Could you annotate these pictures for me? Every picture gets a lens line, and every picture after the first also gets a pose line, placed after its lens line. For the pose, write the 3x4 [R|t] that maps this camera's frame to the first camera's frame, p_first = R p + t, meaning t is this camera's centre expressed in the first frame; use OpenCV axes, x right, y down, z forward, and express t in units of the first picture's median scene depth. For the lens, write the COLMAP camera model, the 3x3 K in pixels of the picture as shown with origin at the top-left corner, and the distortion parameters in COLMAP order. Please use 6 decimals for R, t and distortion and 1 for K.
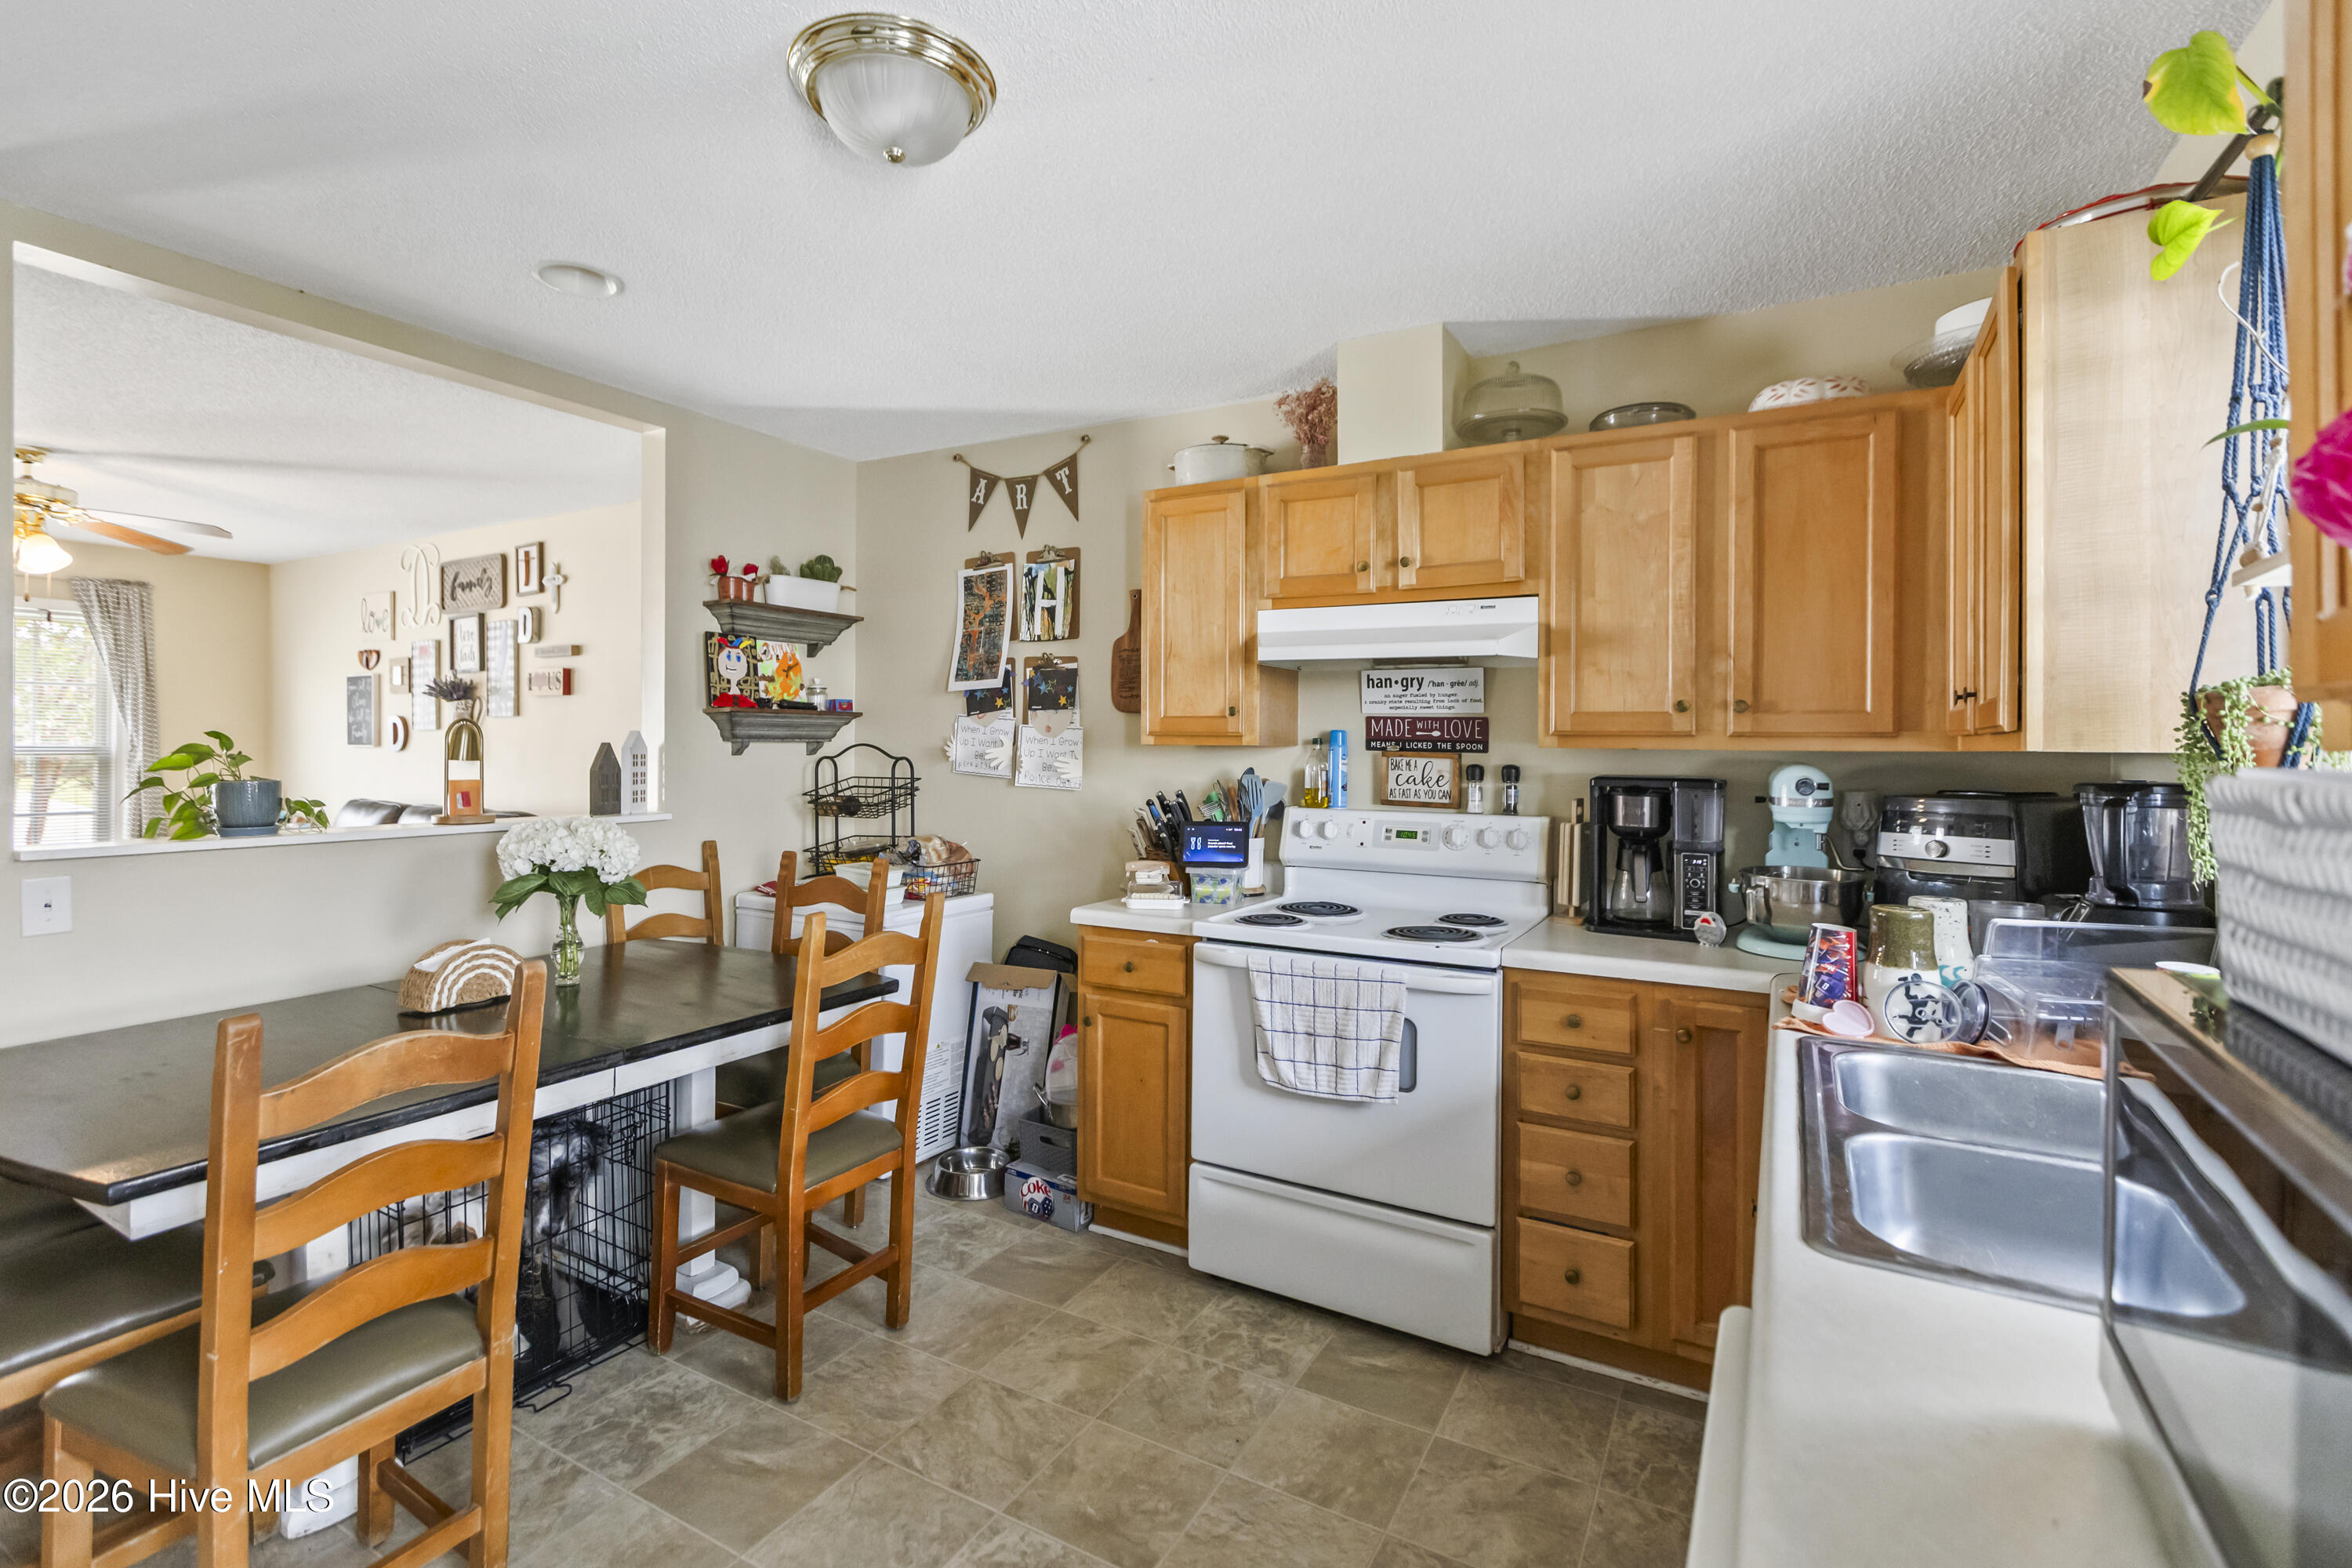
lens RADIAL K [[1096.0, 0, 1168.2], [0, 1096.0, 735.7], [0, 0, 1]] dist [-0.001001, 0.000212]
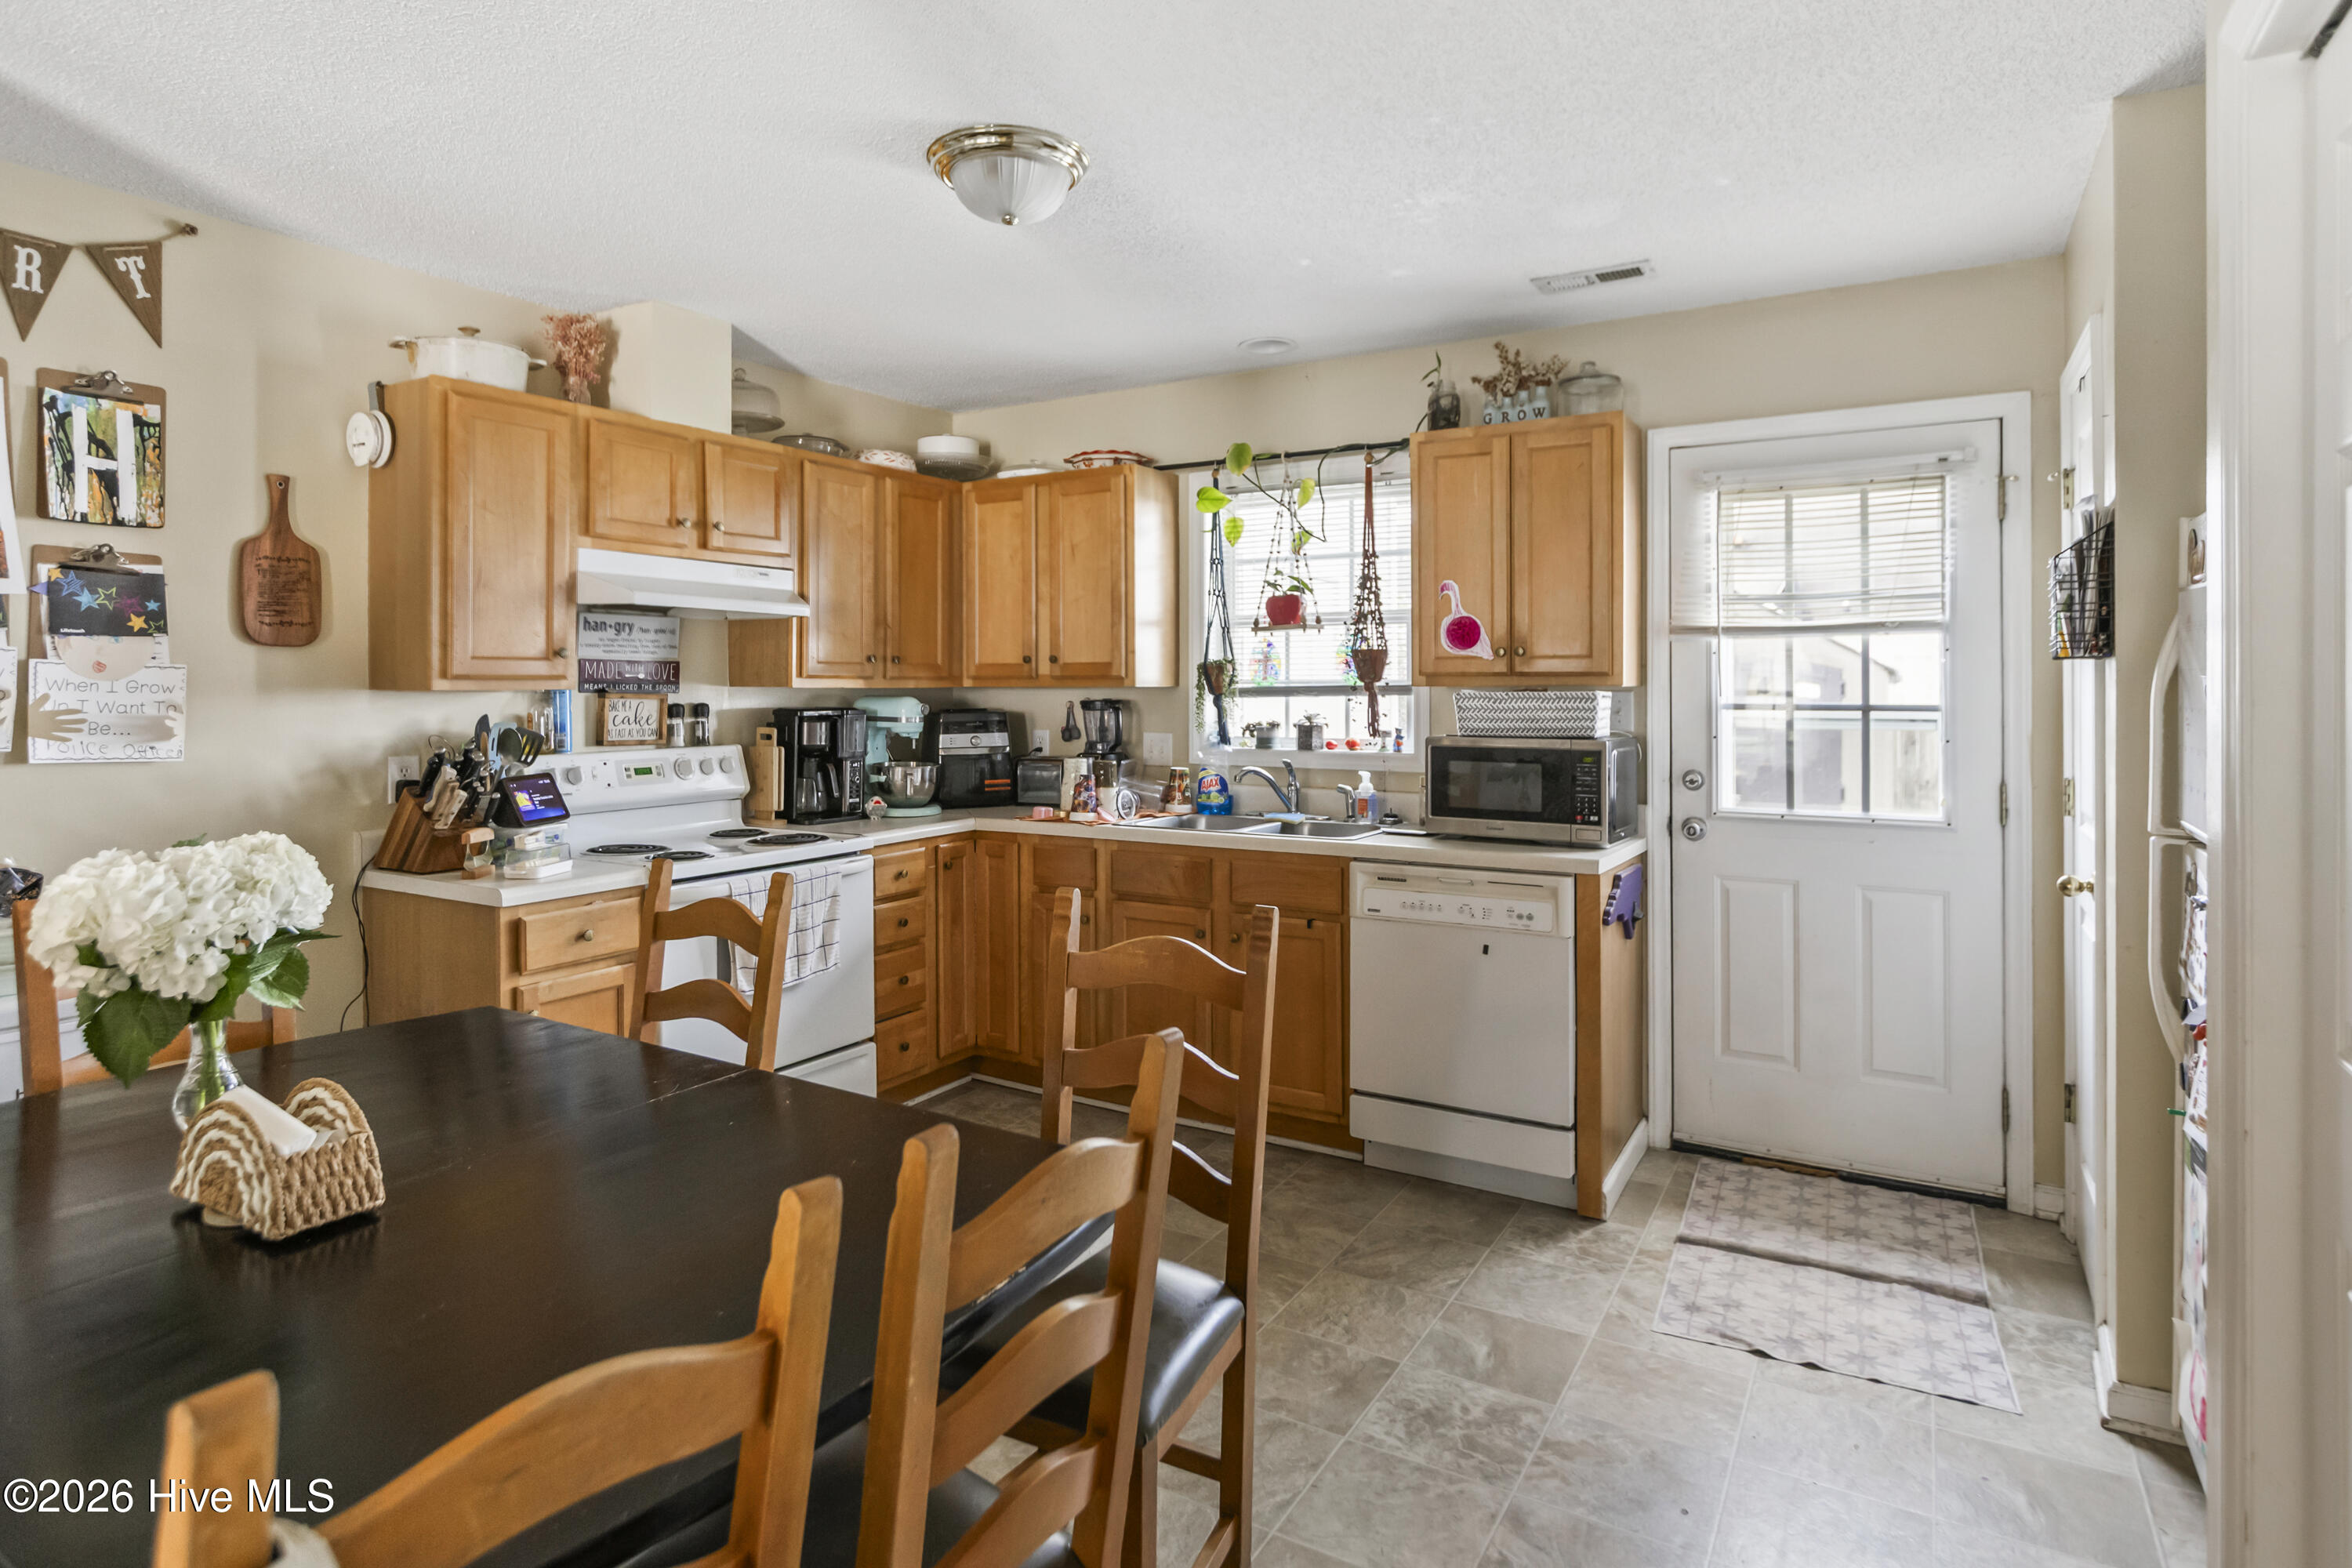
lens RADIAL K [[1233.8, 0, 1176.0], [0, 1233.8, 678.7], [0, 0, 1]] dist [0.003649, 0.000849]
pose [[0.020013, -0.006692, 0.999777, -0.824474], [-0.012264, 0.999901, 0.006938, -0.012177], [-0.999725, -0.012400, 0.019929, 0.389624]]
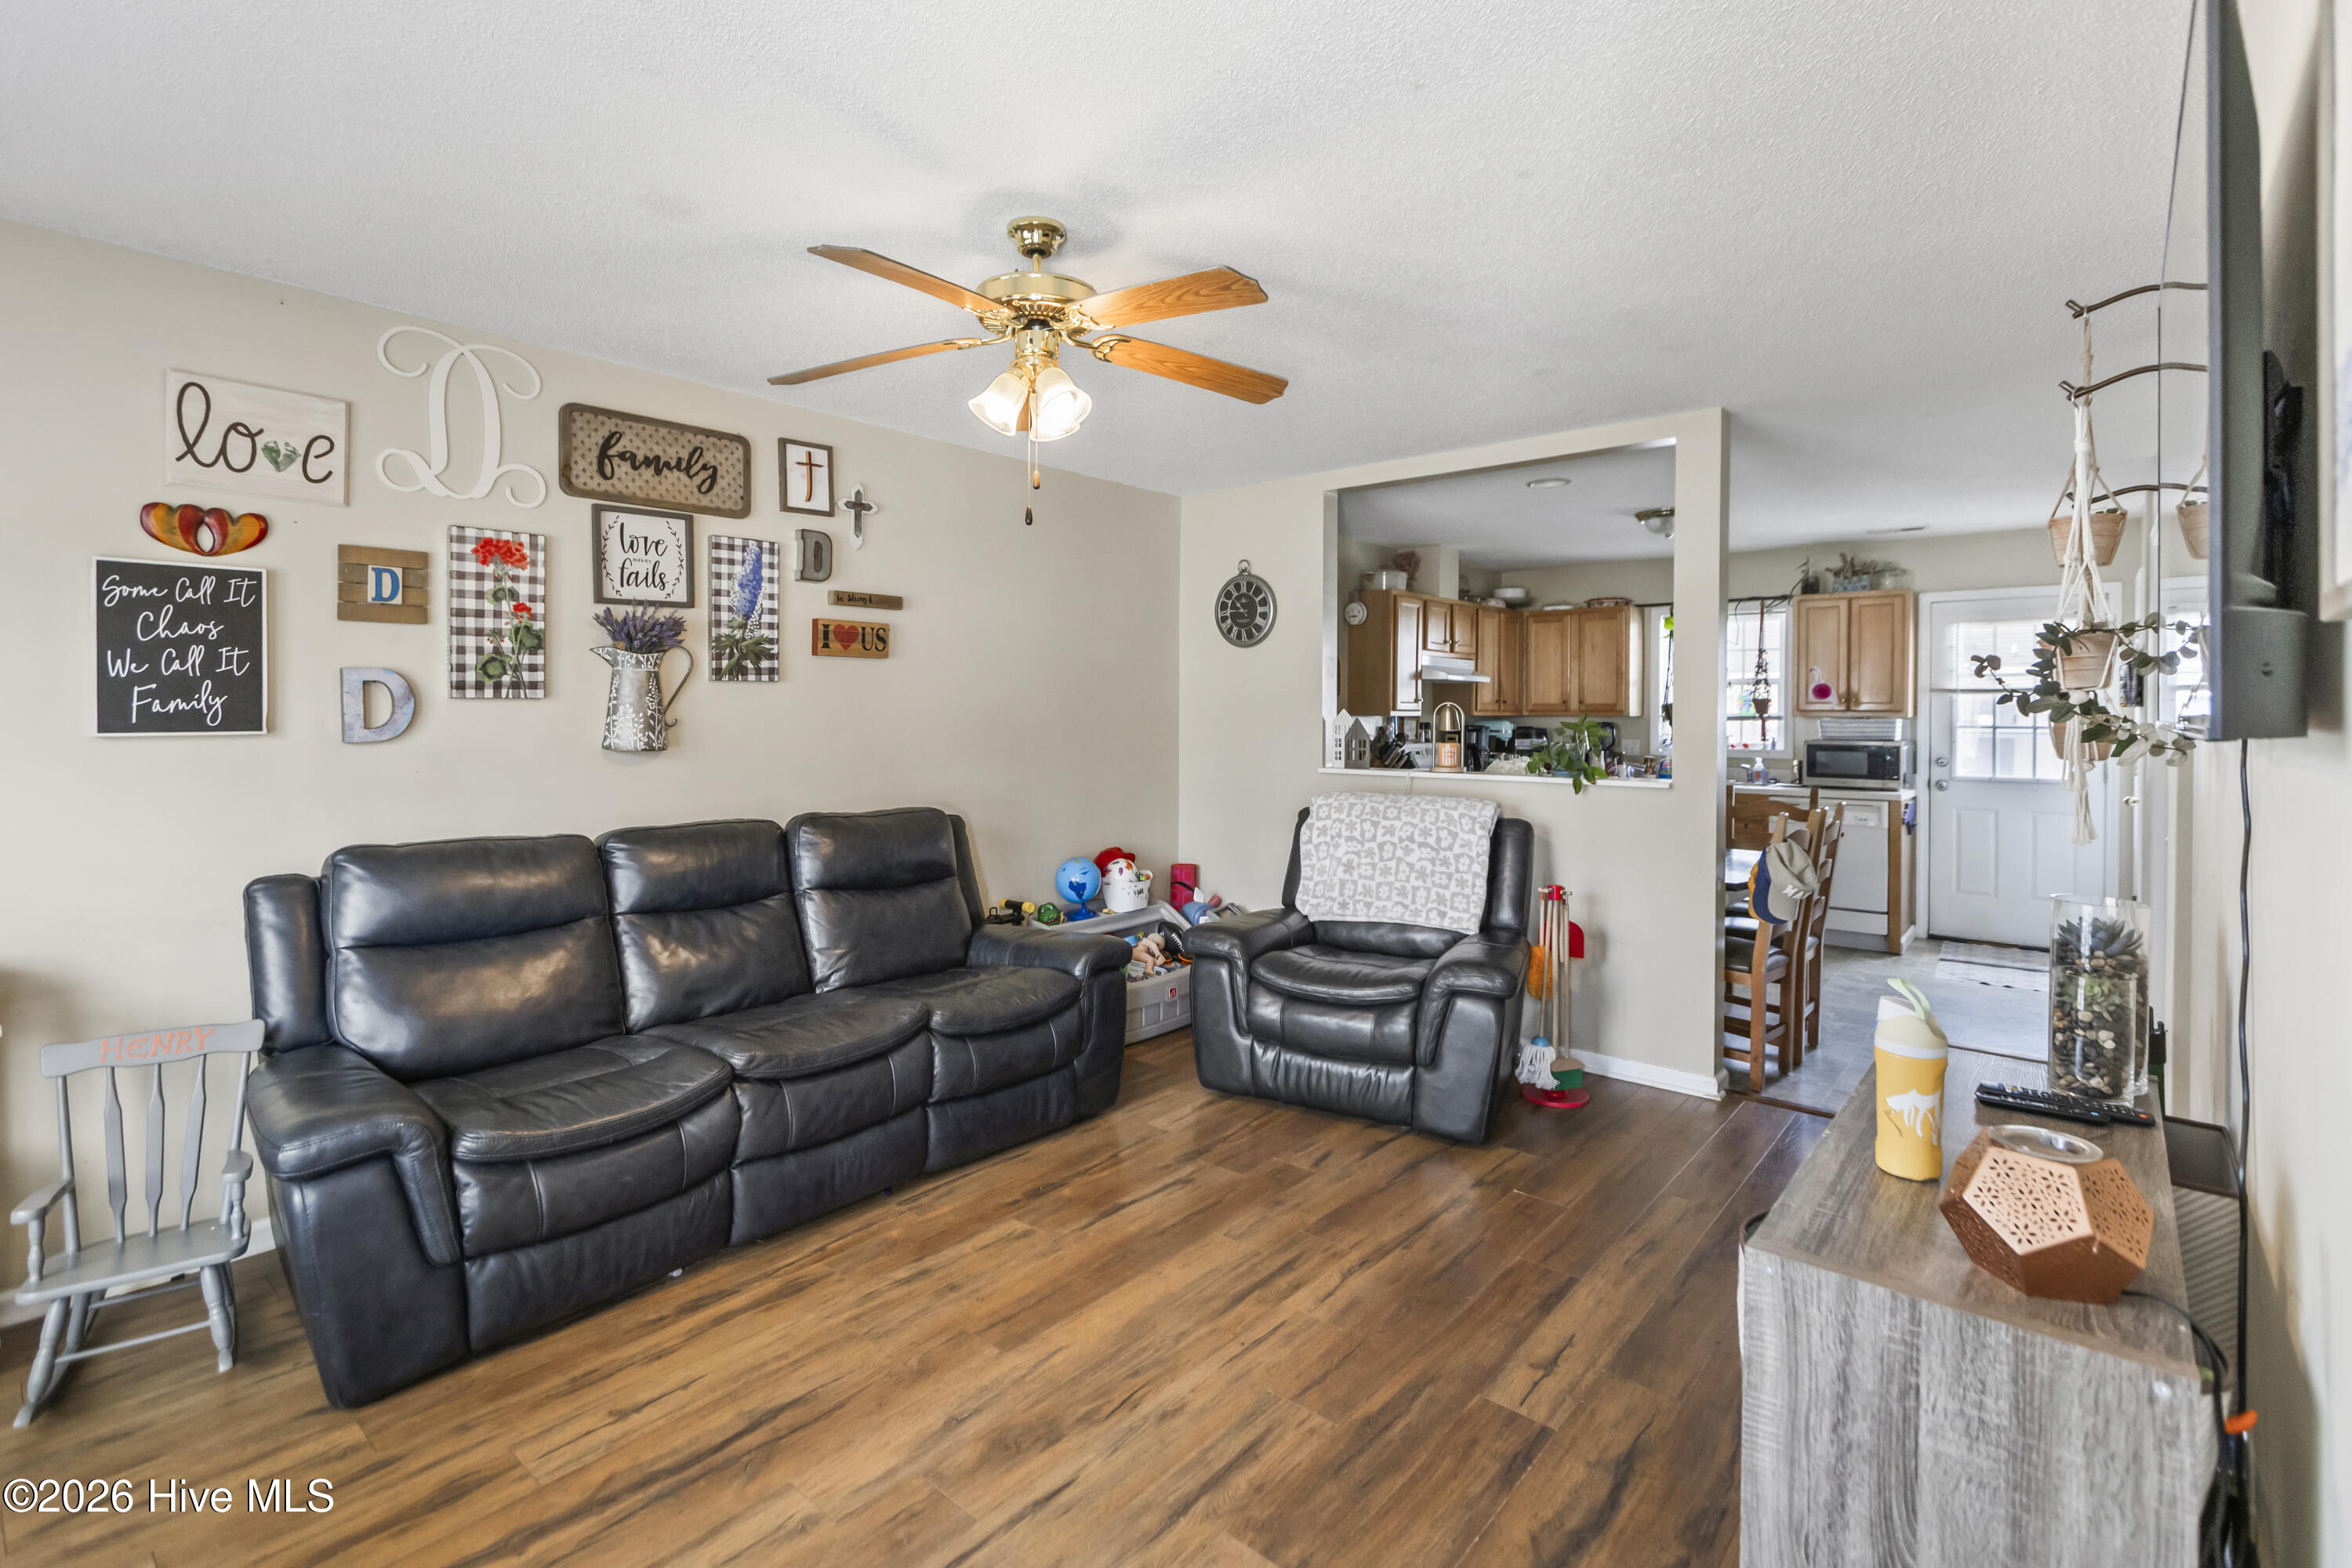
lens RADIAL K [[1078.7, 0, 1167.1], [0, 1078.7, 719.6], [0, 0, 1]] dist [0.001911, -0.000058]
pose [[0.186703, -0.015737, 0.982290, -1.860167], [-0.015251, 0.999705, 0.018915, -0.014295], [-0.982298, -0.018513, 0.186408, 0.941376]]
